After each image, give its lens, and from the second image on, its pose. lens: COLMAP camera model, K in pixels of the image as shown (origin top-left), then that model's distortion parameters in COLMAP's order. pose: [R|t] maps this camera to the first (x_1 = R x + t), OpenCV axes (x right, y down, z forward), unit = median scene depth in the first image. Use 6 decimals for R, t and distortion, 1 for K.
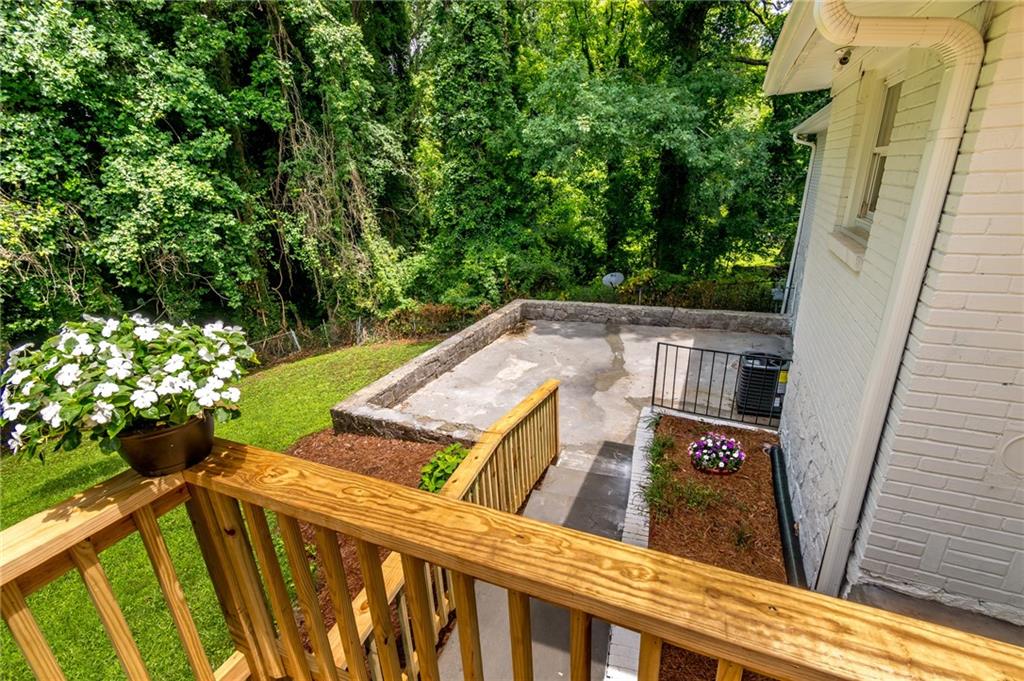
lens RADIAL K [[462.0, 0, 518.0], [0, 462.0, 344.4], [0, 0, 1]] dist [0.000807, -0.000729]
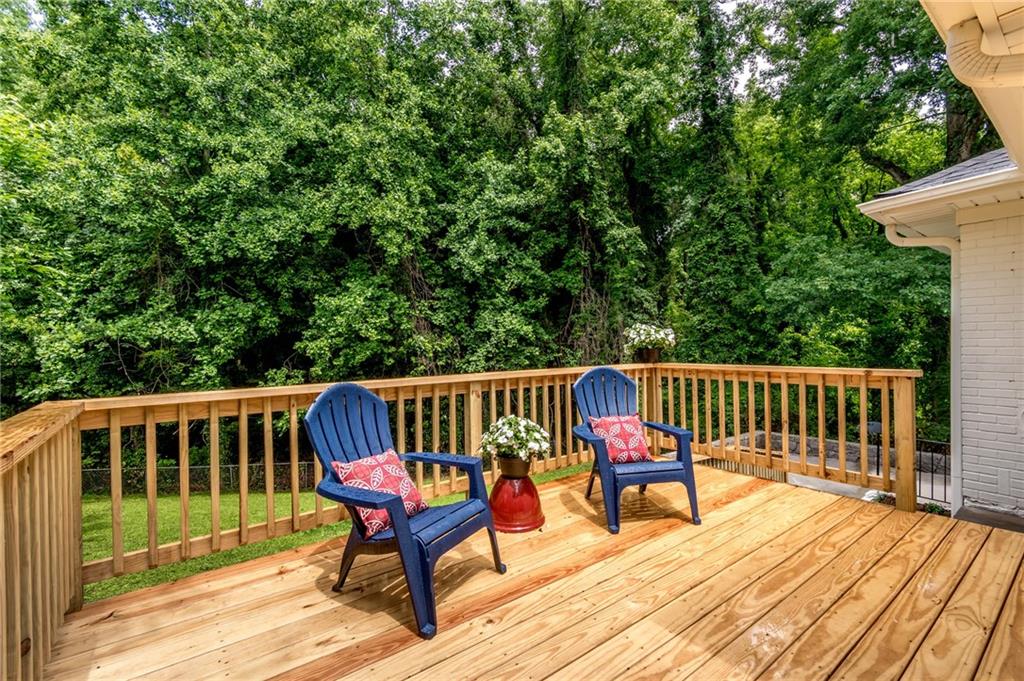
lens RADIAL K [[462.0, 0, 511.4], [0, 462.0, 342.9], [0, 0, 1]] dist [0.000807, -0.000729]
pose [[0.878705, 0.027189, -0.476591, 0.003896], [-0.180799, 0.942955, -0.279550, 0.130420], [0.441803, 0.331809, 0.833495, -0.264361]]
